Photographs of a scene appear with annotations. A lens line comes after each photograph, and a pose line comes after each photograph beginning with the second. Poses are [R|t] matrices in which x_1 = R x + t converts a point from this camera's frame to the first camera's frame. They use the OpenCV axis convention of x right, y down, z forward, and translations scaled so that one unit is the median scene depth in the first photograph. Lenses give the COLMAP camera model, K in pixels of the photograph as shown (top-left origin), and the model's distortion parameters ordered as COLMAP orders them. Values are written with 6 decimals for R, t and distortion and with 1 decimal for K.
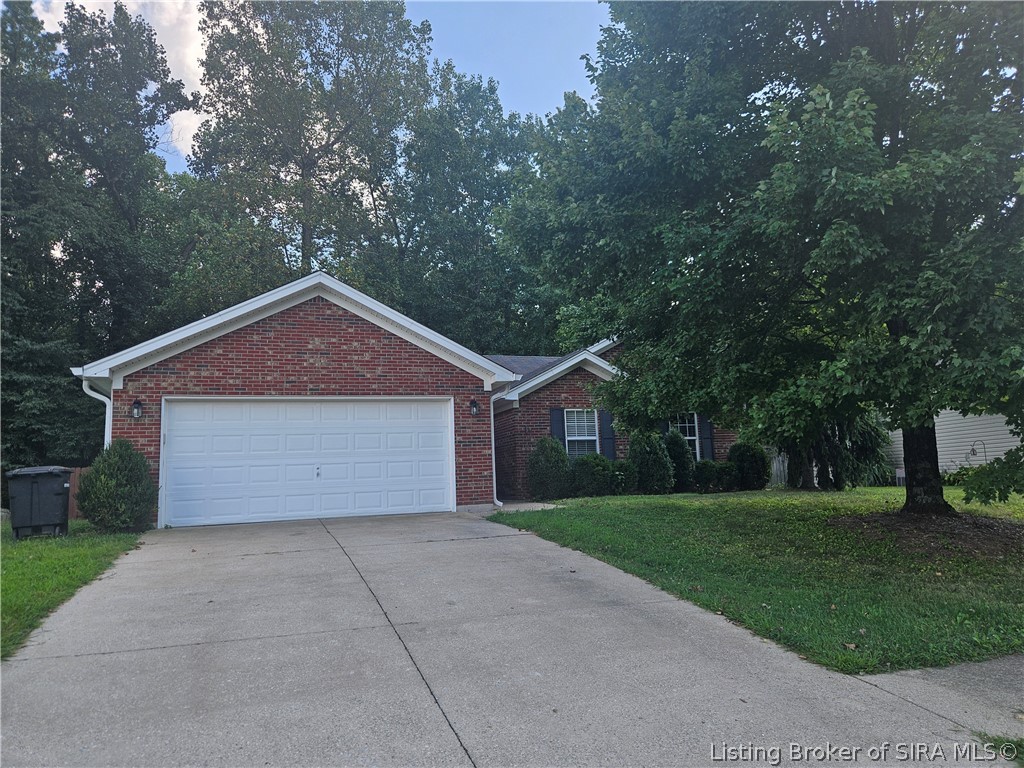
lens RADIAL K [[694.8, 0, 514.1], [0, 694.8, 384.5], [0, 0, 1]] dist [0.069220, -0.061805]
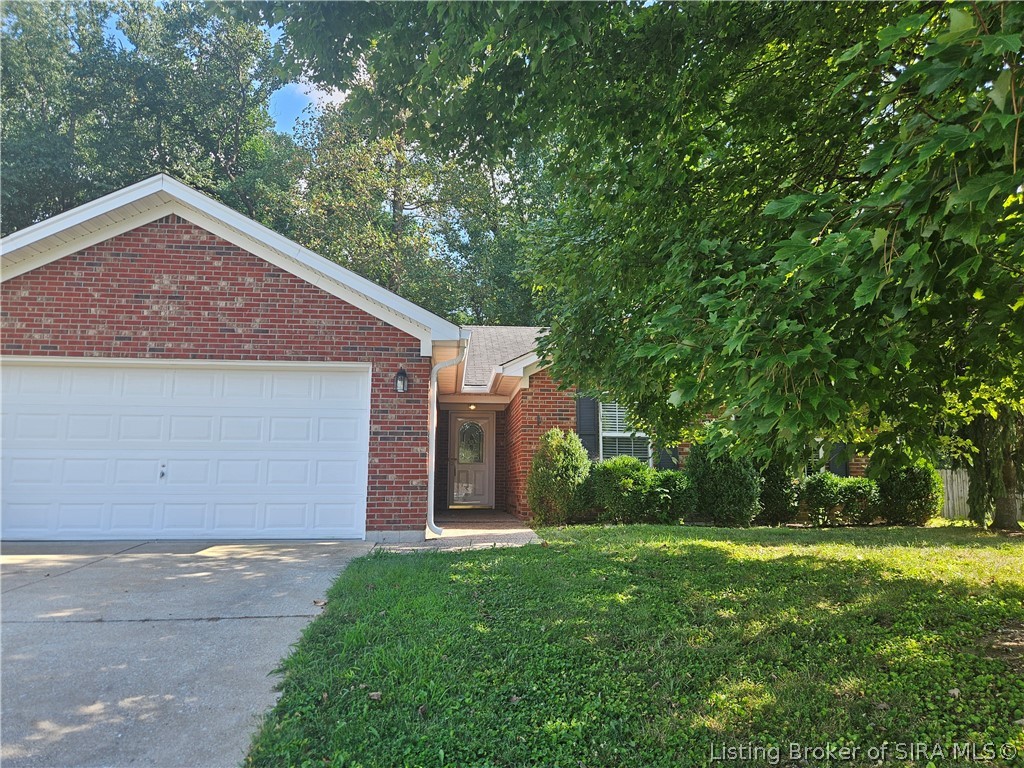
lens RADIAL K [[694.8, 0, 509.6], [0, 694.8, 383.0], [0, 0, 1]] dist [0.069220, -0.061805]
pose [[0.968791, 0.009974, -0.247679, 0.211415], [-0.009276, 0.999949, 0.003987, 0.032759], [0.247706, -0.001565, 0.968834, 0.409639]]
